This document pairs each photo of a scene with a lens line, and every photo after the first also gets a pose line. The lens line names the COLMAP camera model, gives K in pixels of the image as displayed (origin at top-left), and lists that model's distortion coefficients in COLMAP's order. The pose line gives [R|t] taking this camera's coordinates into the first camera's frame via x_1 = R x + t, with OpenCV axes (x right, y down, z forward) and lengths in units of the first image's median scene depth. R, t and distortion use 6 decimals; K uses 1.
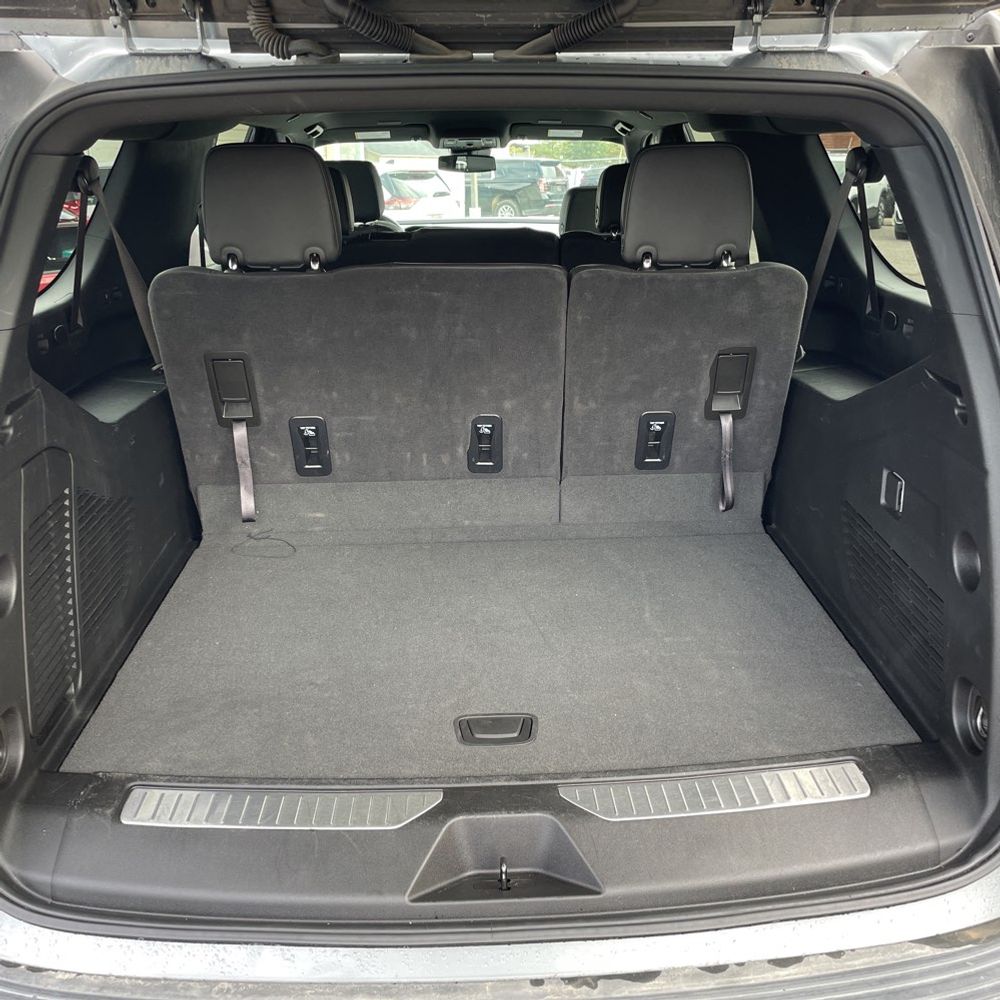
lens RADIAL K [[1000.8, 0, 503.3], [0, 1000.8, 501.8], [0, 0, 1]] dist [0.096891, -0.132415]
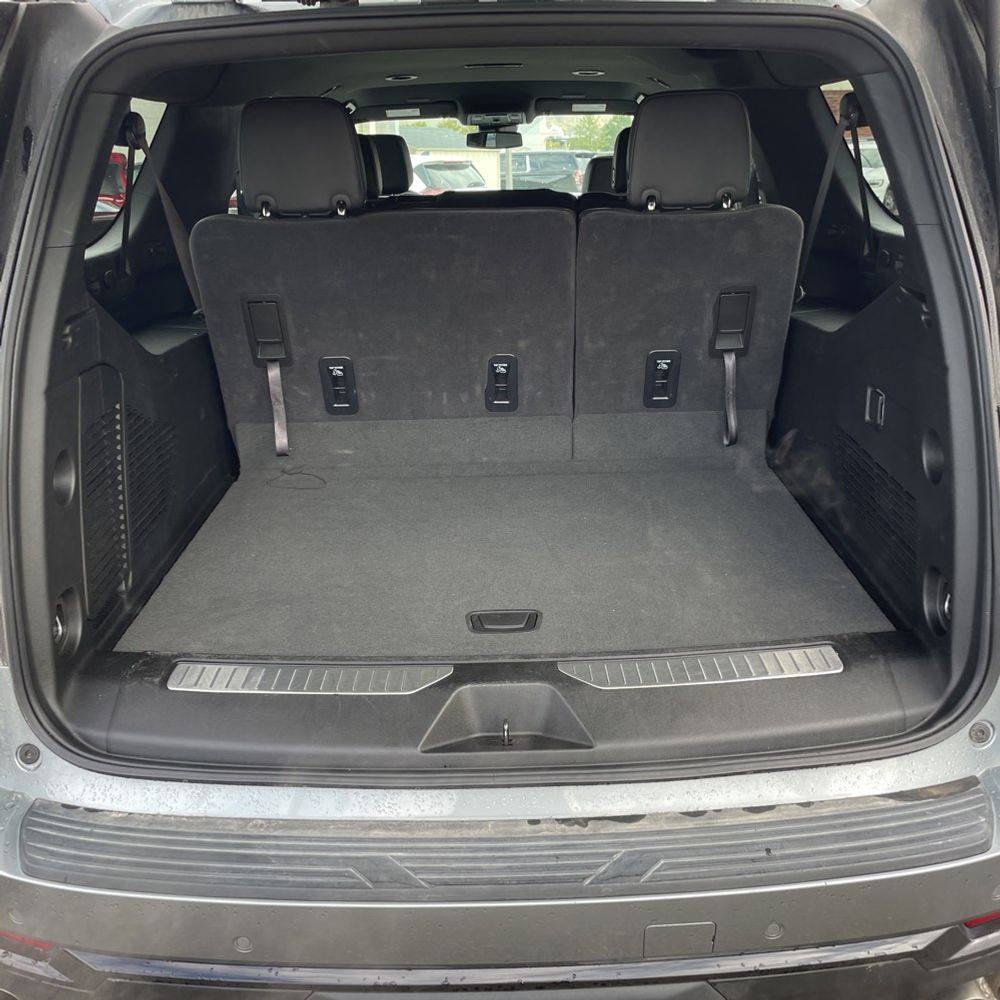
lens RADIAL K [[1000.8, 0, 503.3], [0, 1000.8, 501.8], [0, 0, 1]] dist [0.096891, -0.132415]
pose [[0.999282, -0.001266, -0.037868, 0.032439], [0.001335, 0.999998, 0.001789, 0.090579], [0.037866, -0.001838, 0.999281, -0.089647]]
